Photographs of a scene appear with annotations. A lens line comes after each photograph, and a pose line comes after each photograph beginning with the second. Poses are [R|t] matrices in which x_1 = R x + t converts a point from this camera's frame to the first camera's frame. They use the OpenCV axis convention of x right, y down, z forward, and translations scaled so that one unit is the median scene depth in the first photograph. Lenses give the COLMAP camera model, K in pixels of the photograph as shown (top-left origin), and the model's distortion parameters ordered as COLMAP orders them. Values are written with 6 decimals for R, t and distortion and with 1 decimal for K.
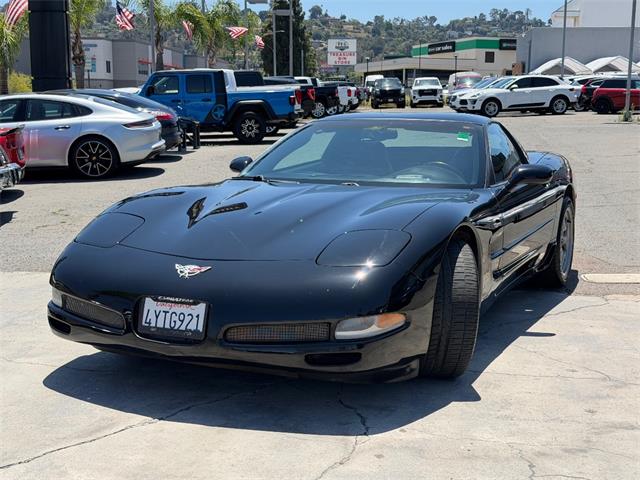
lens RADIAL K [[861.7, 0, 320.0], [0, 861.7, 240.0], [0, 0, 1]] dist [0.120543, -0.066775]
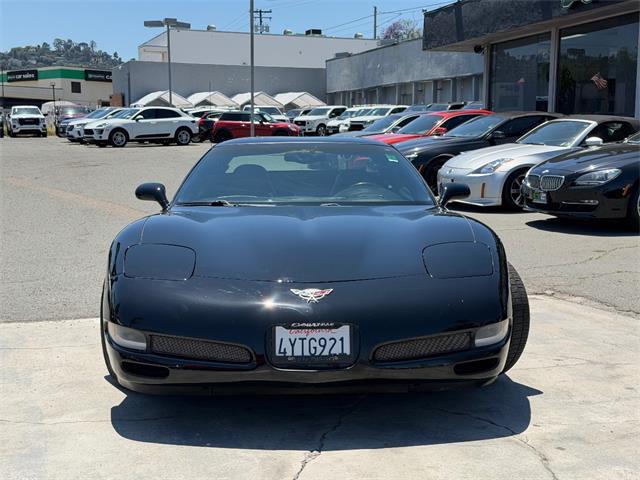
lens RADIAL K [[861.7, 0, 320.0], [0, 861.7, 240.0], [0, 0, 1]] dist [0.120543, -0.066775]
pose [[0.897163, -0.052254, 0.438598, -0.516411], [0.067612, 0.997522, -0.019456, -0.005706], [-0.436494, 0.047110, 0.898473, 0.114151]]
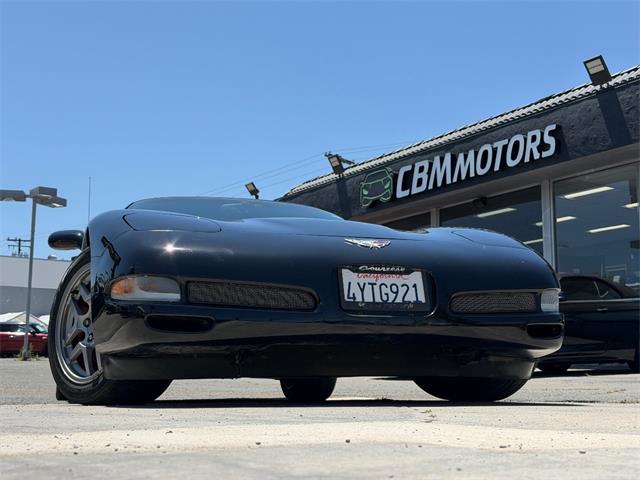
lens RADIAL K [[861.7, 0, 320.0], [0, 861.7, 240.0], [0, 0, 1]] dist [0.120543, -0.066775]
pose [[0.748557, 0.100478, 0.655414, -0.681154], [0.097036, 0.961210, -0.258185, 0.224781], [-0.655932, 0.256865, 0.709770, 0.394499]]
